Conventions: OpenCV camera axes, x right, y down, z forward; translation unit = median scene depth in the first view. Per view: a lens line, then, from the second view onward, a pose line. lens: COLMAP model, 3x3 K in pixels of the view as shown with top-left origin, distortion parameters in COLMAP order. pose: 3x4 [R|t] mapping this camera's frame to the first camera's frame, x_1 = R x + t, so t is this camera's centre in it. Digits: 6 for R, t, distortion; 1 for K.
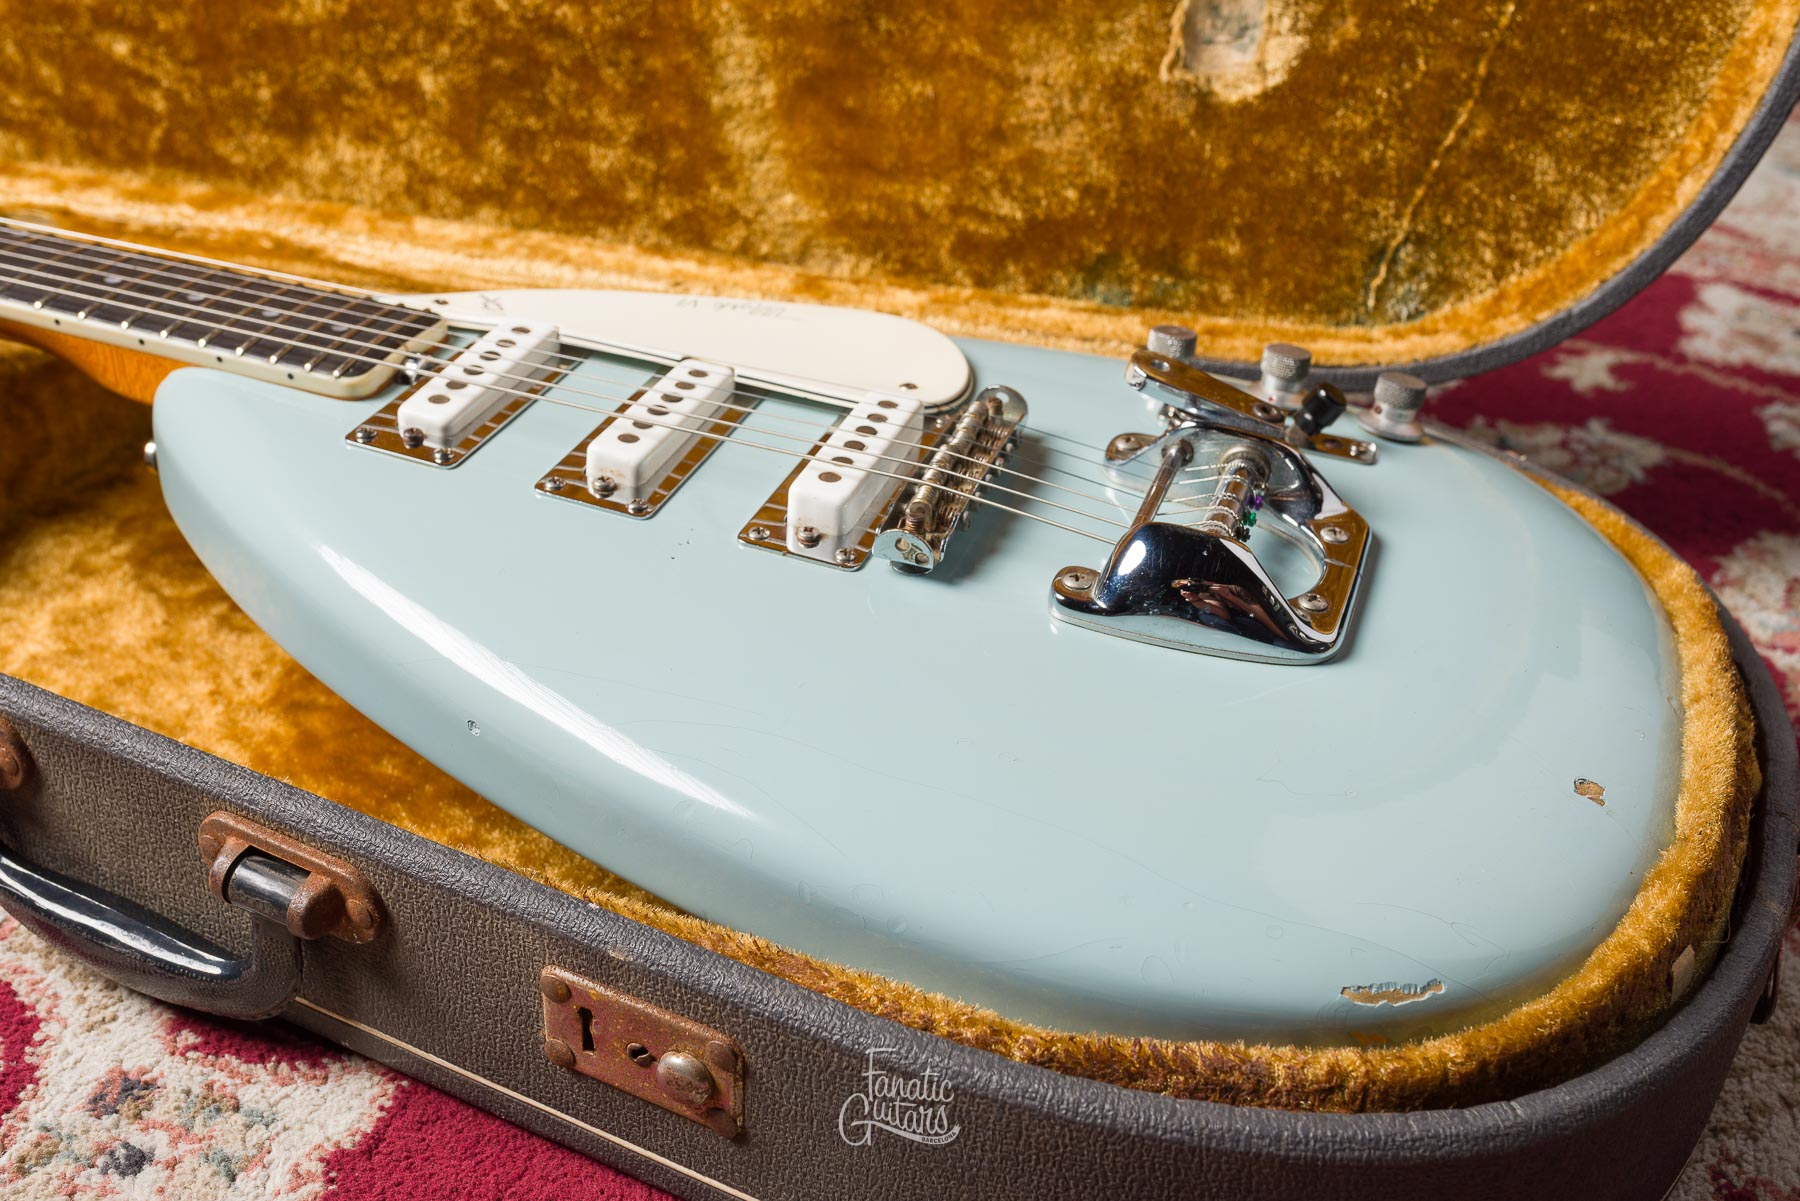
lens RADIAL K [[1849.7, 0, 900.0], [0, 1849.7, 600.5], [0, 0, 1]] dist [0.003442, -0.009995]
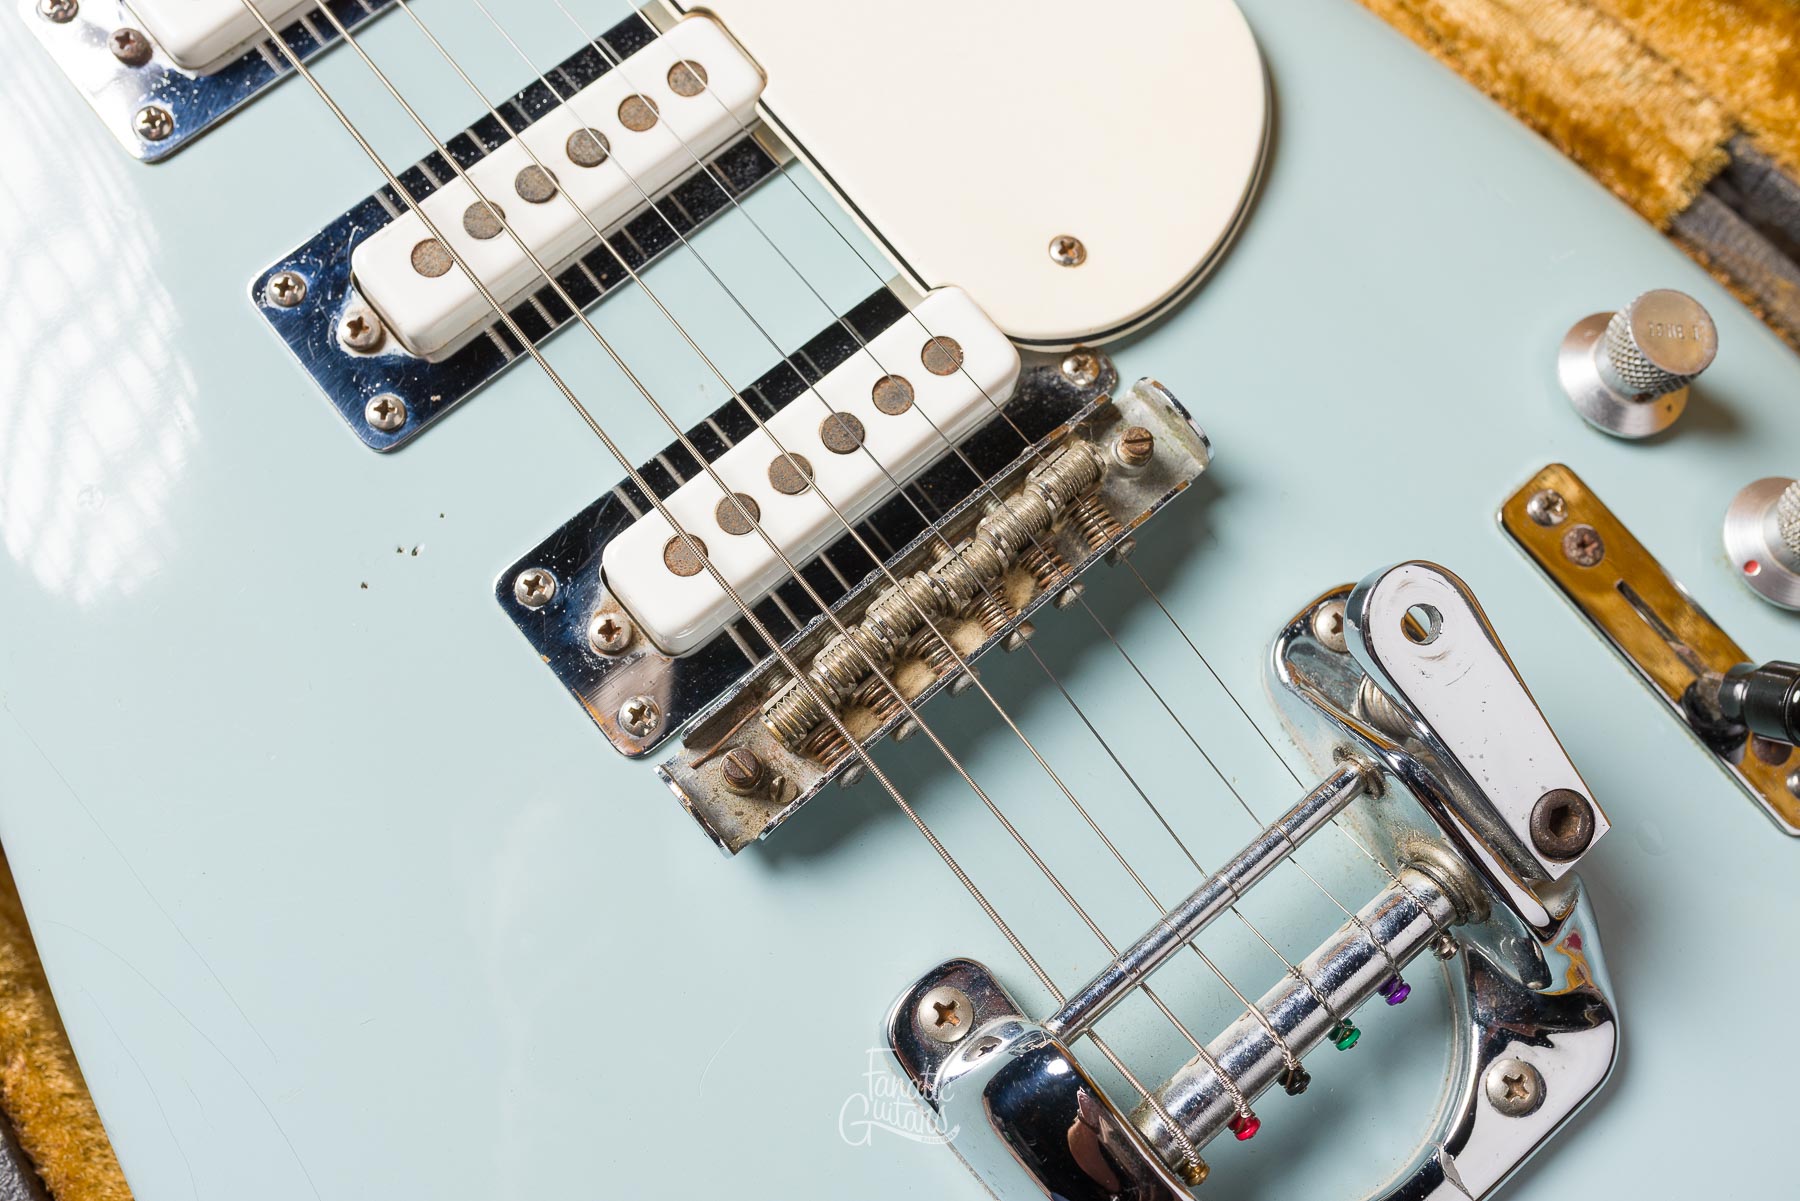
lens RADIAL K [[1849.7, 0, 900.0], [0, 1849.7, 600.5], [0, 0, 1]] dist [0.003442, -0.009995]
pose [[0.856040, 0.499513, -0.132974, 0.088491], [-0.284426, 0.669982, 0.685730, -0.424409], [0.431622, -0.549192, 0.715606, 0.622408]]
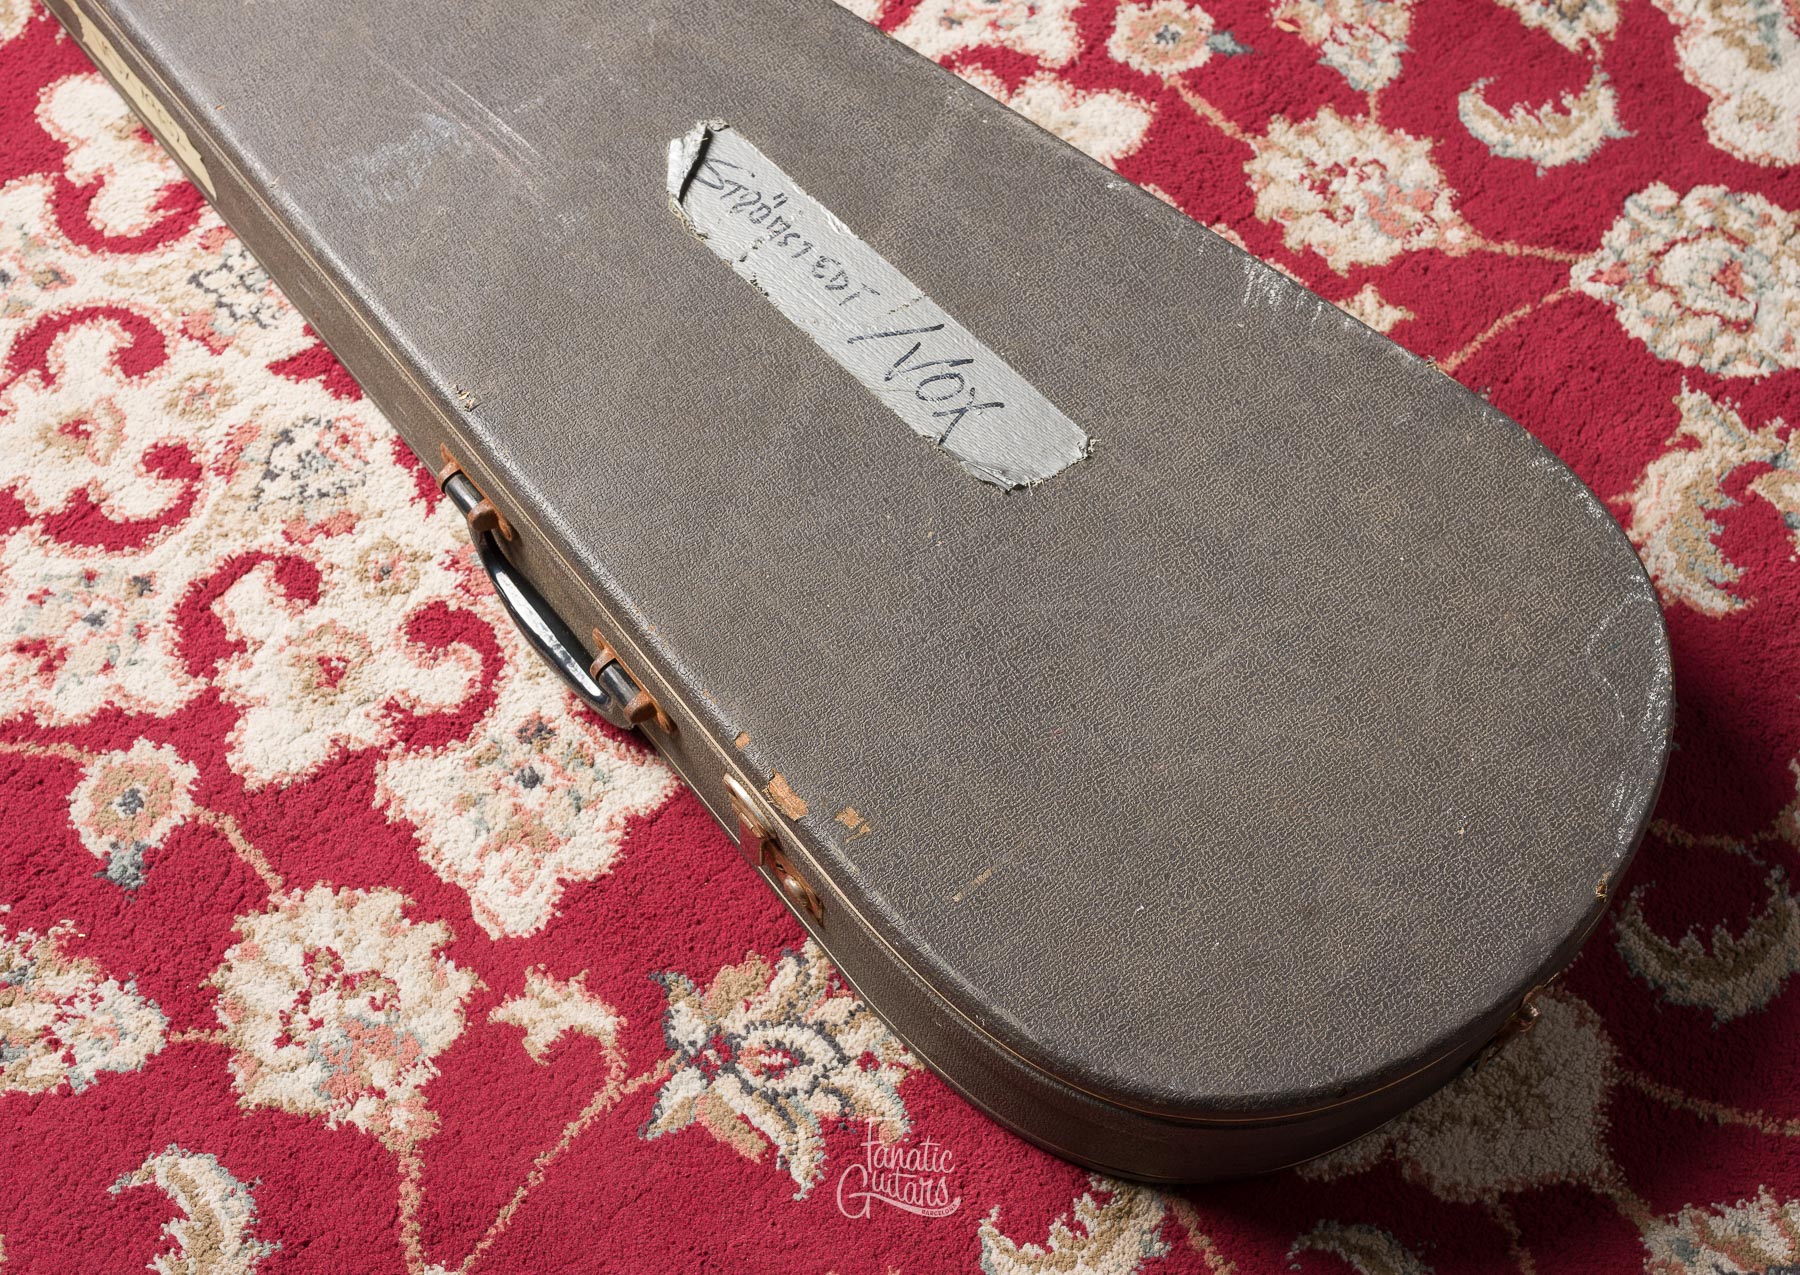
lens RADIAL K [[2176.6, 0, 923.4], [0, 2176.6, 702.8], [0, 0, 1]] dist [-0.002460, 0.007388]
pose [[0.905778, 0.369914, -0.206710, 0.291330], [-0.223784, 0.831808, 0.507953, -0.794671], [0.359842, -0.413835, 0.836215, -0.514099]]
